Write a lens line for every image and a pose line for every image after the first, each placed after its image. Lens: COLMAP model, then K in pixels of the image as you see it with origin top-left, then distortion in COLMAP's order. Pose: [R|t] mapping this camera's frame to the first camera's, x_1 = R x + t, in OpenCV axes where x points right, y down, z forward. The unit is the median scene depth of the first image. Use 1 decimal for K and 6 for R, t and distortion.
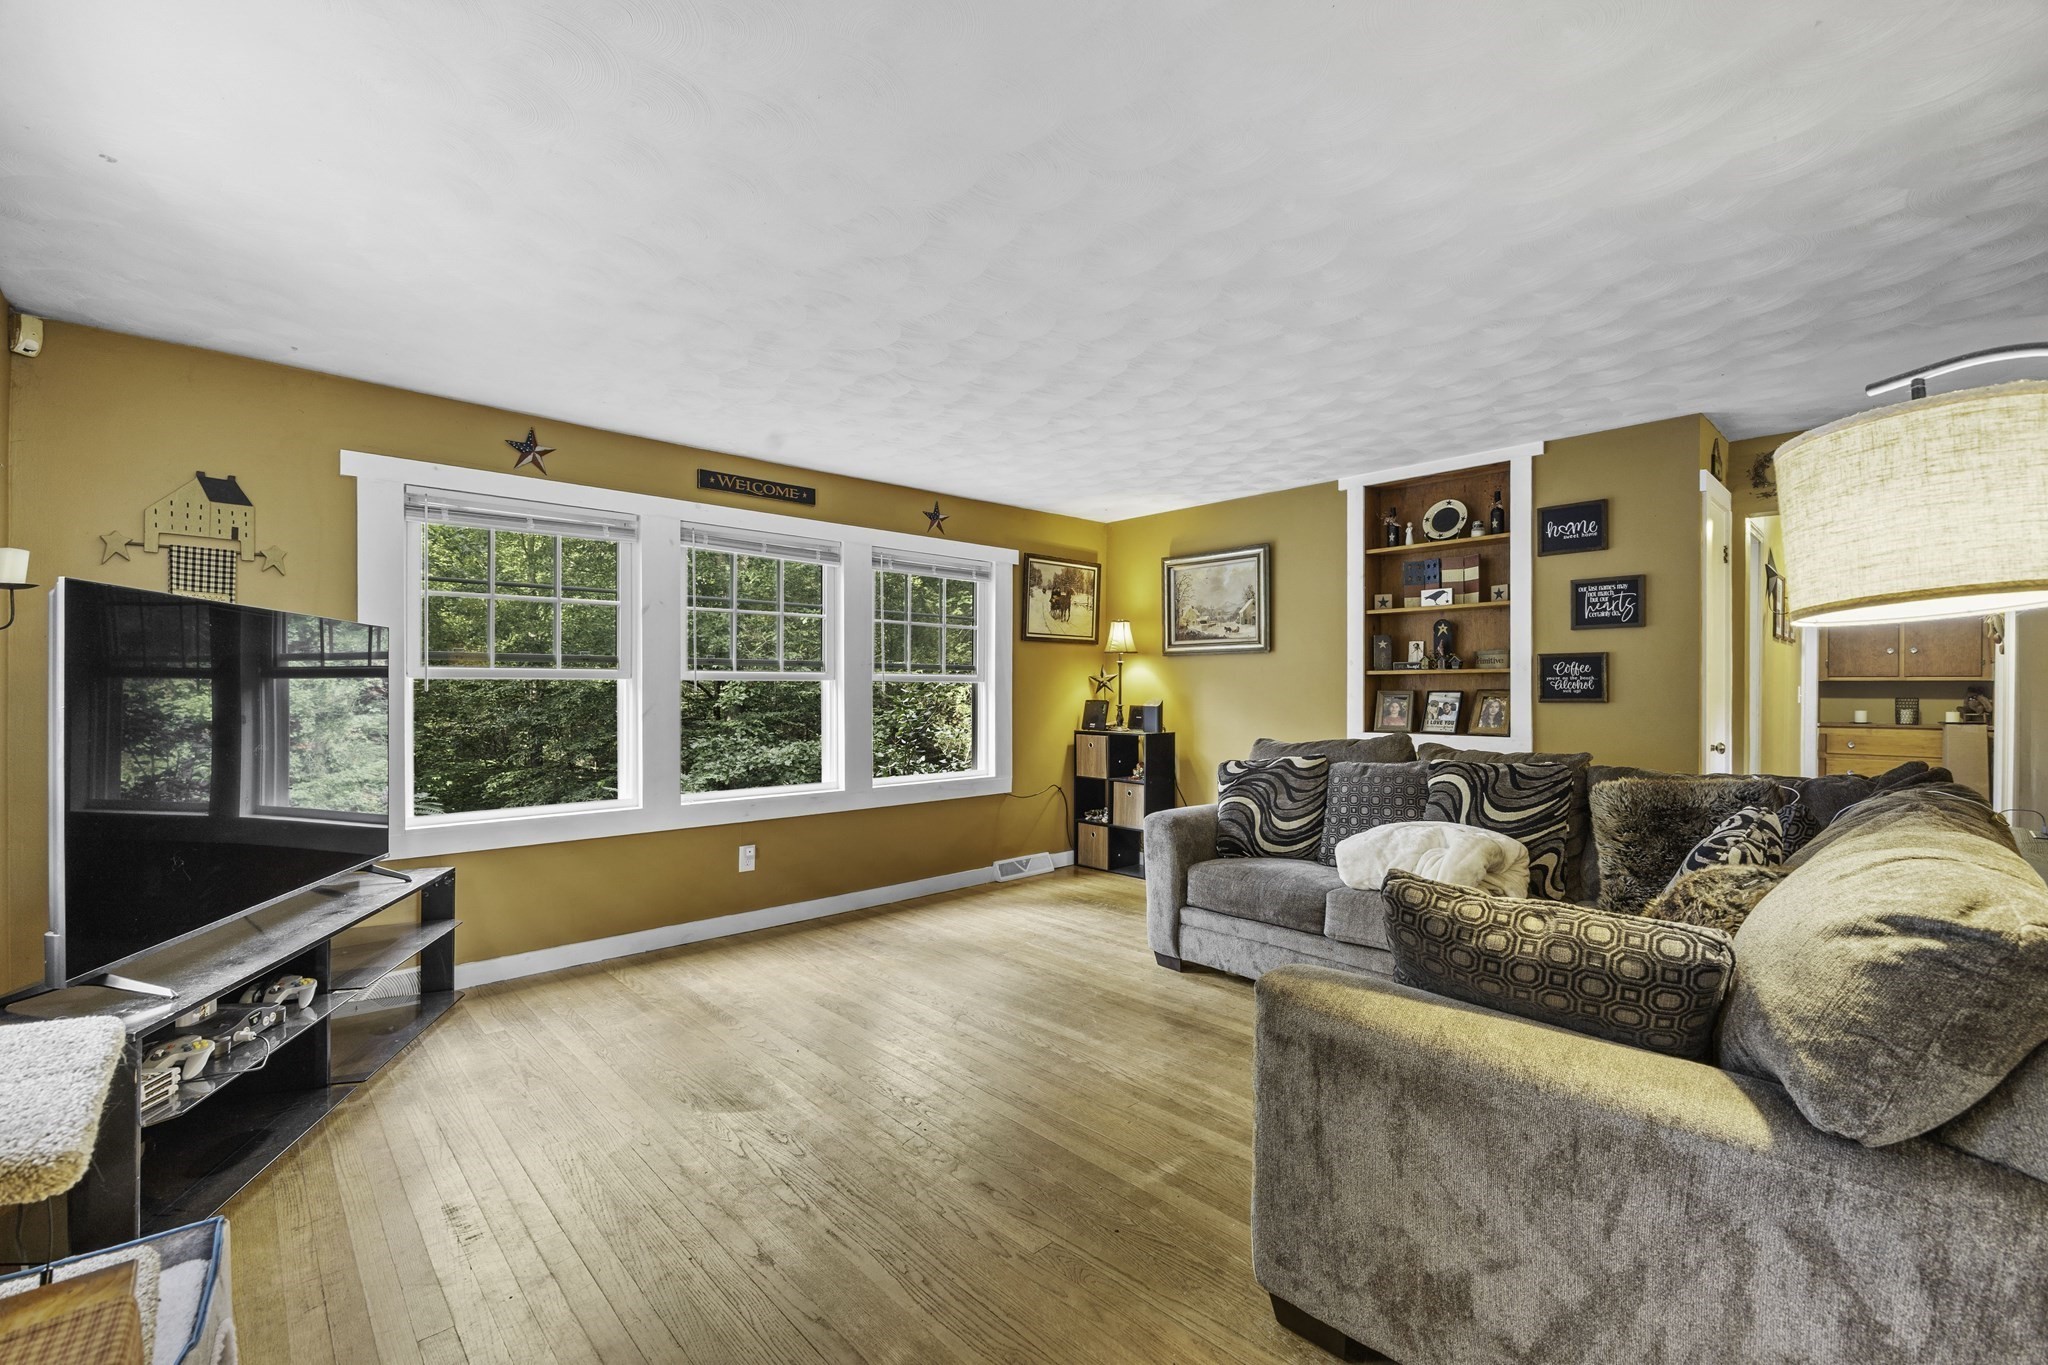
lens RADIAL K [[863.8, 0, 1028.5], [0, 863.8, 681.2], [0, 0, 1]] dist [-0.015731, 0.000635]
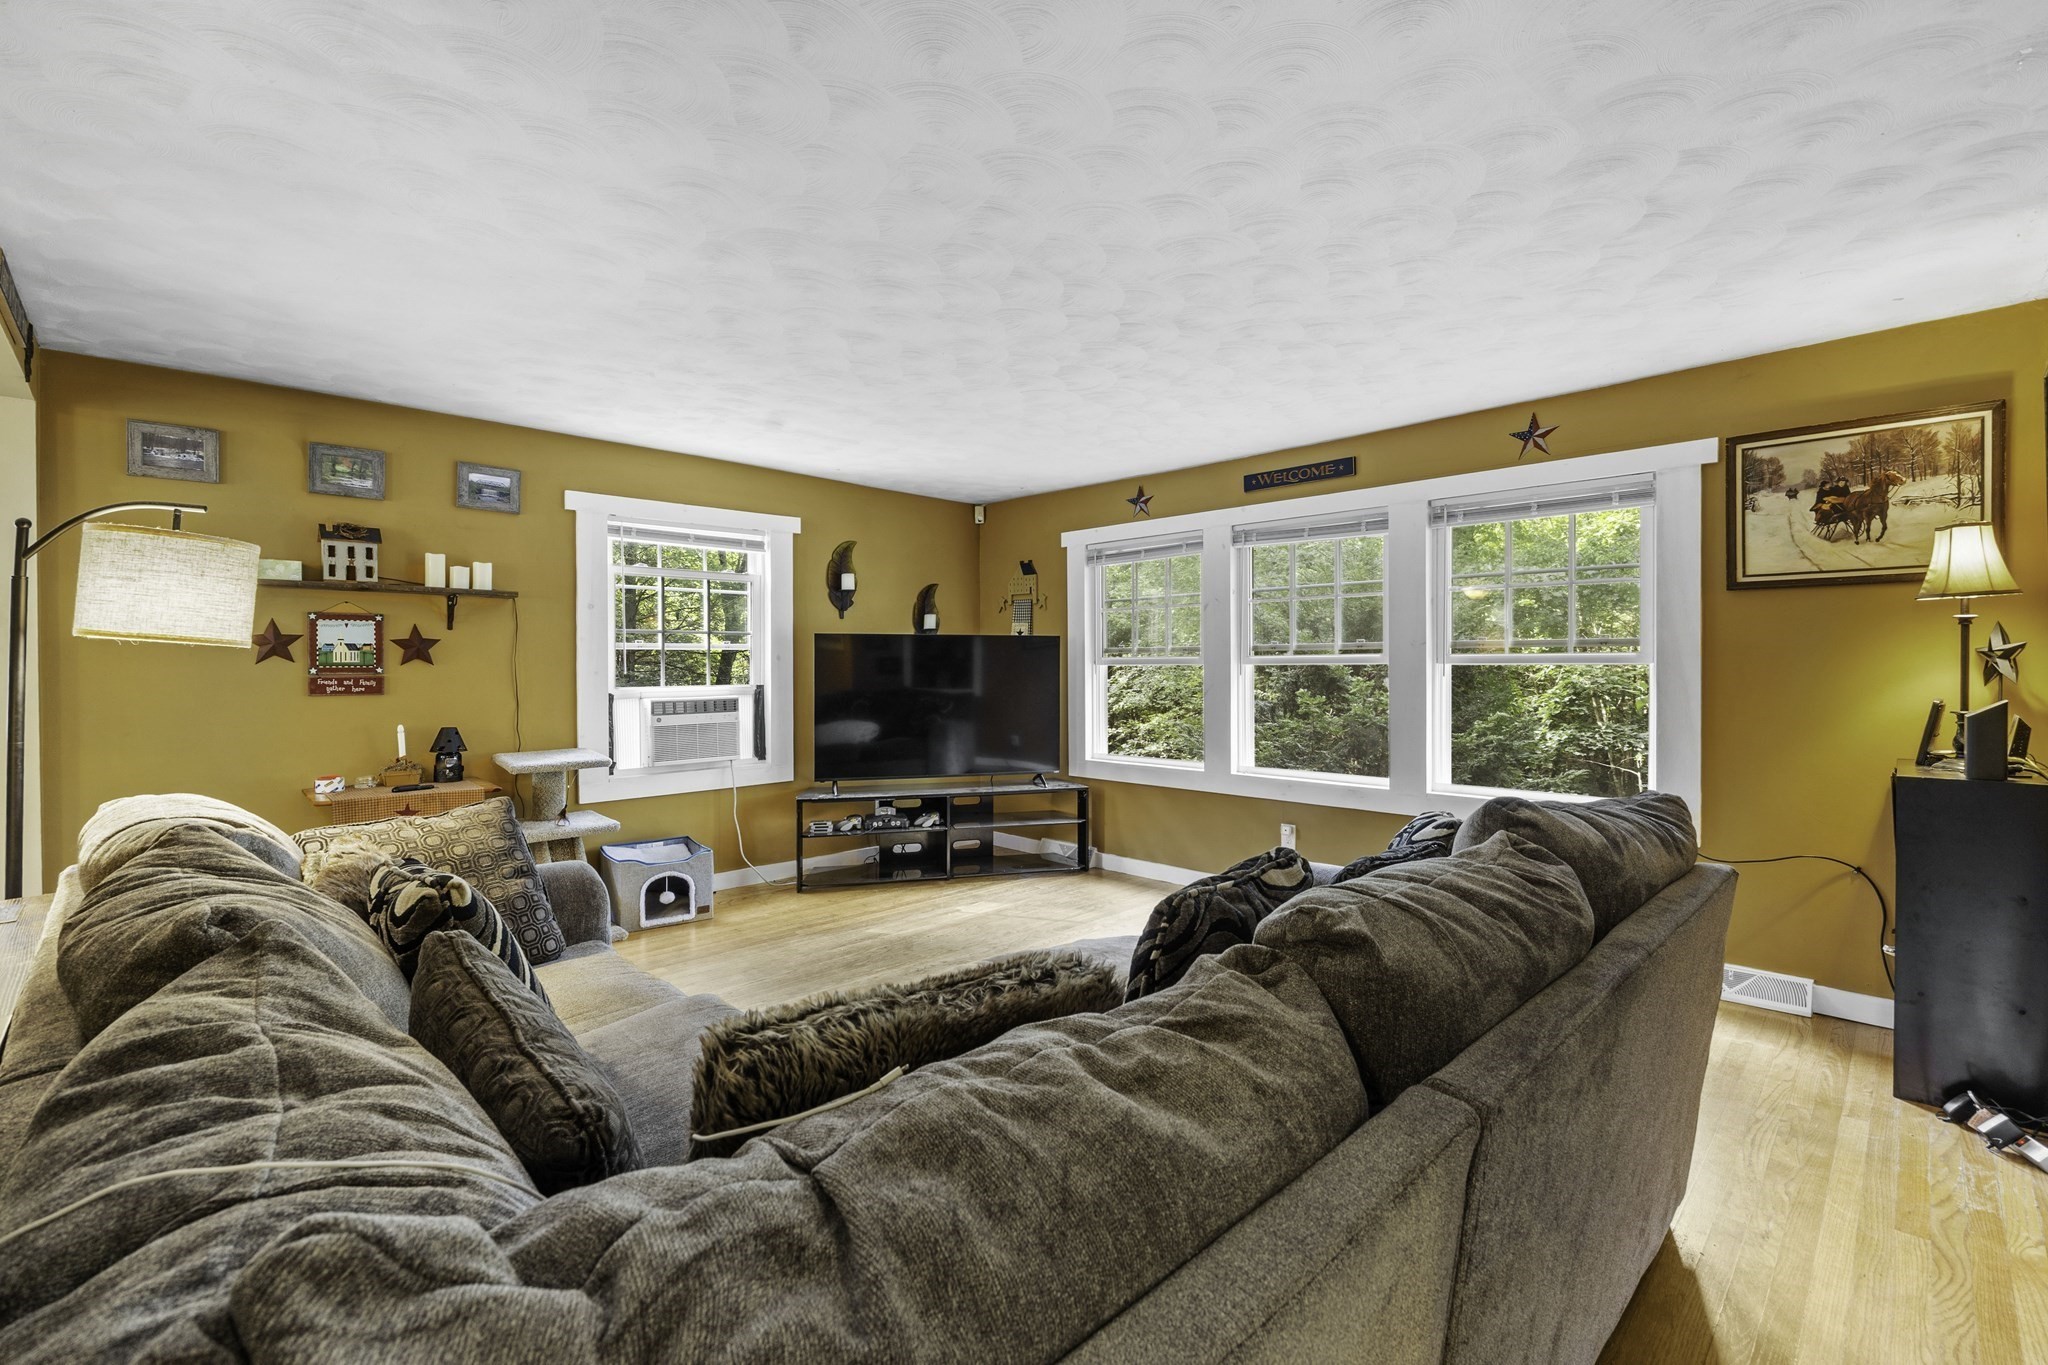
lens RADIAL K [[863.8, 0, 1028.5], [0, 863.8, 679.2], [0, 0, 1]] dist [-0.015731, 0.000635]
pose [[0.031715, 0.008265, -0.999463, 0.877948], [0.003411, 0.999959, 0.008378, 0.008686], [0.999491, -0.003675, 0.031685, 0.822943]]
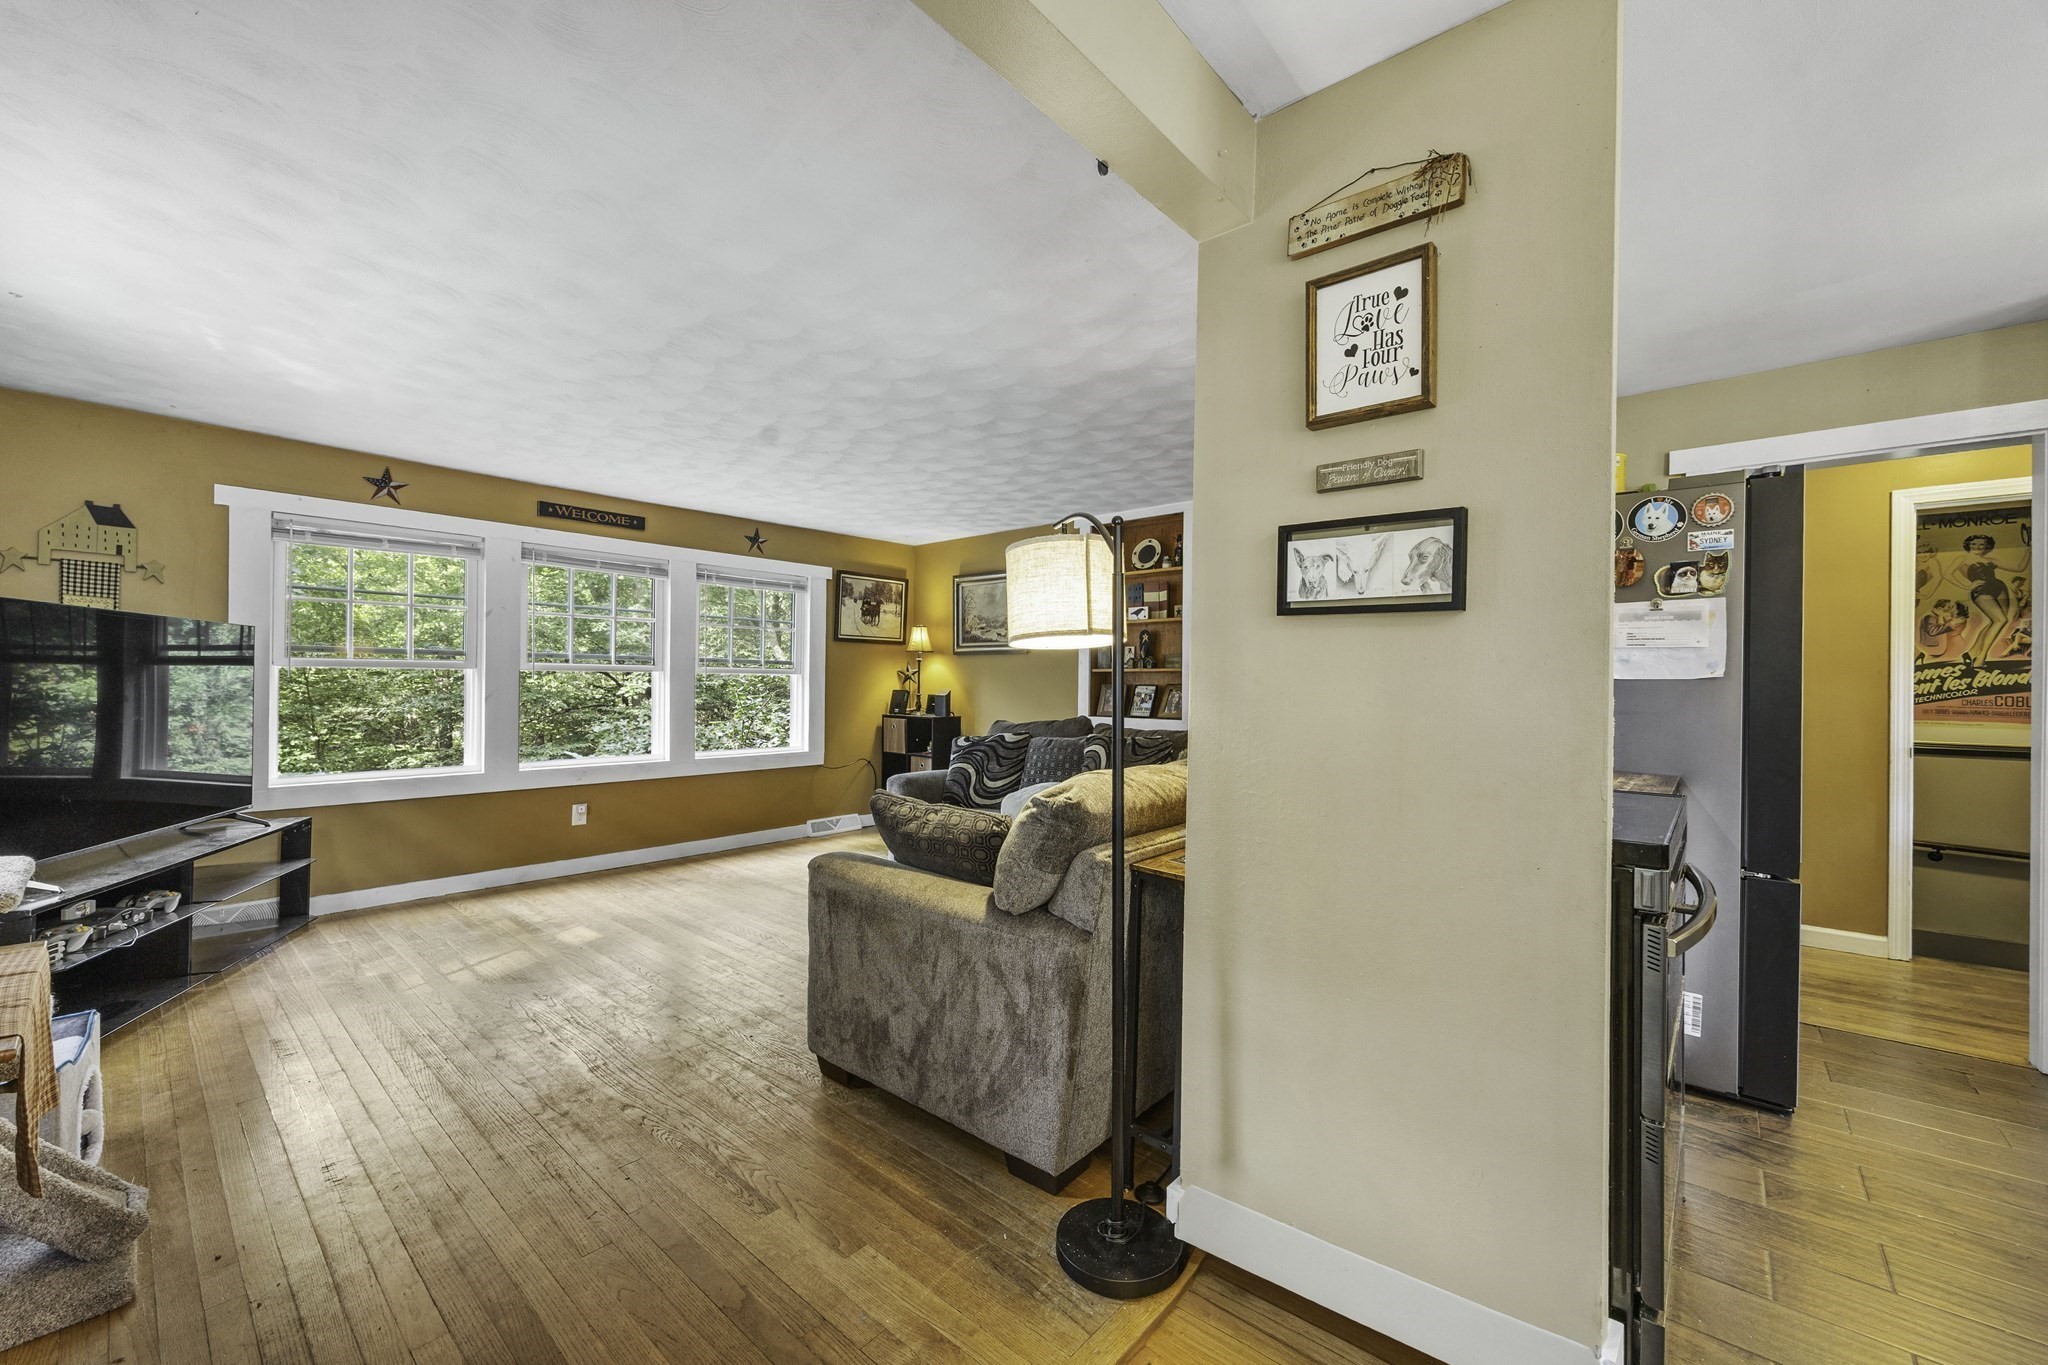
lens RADIAL K [[809.1, 0, 1037.9], [0, 809.1, 671.0], [0, 0, 1]] dist [-0.003610, -0.000185]
pose [[0.995174, 0.011072, 0.097496, 0.270356], [-0.010676, 0.999933, -0.004584, -0.003270], [-0.097540, 0.003521, 0.995225, -0.279067]]
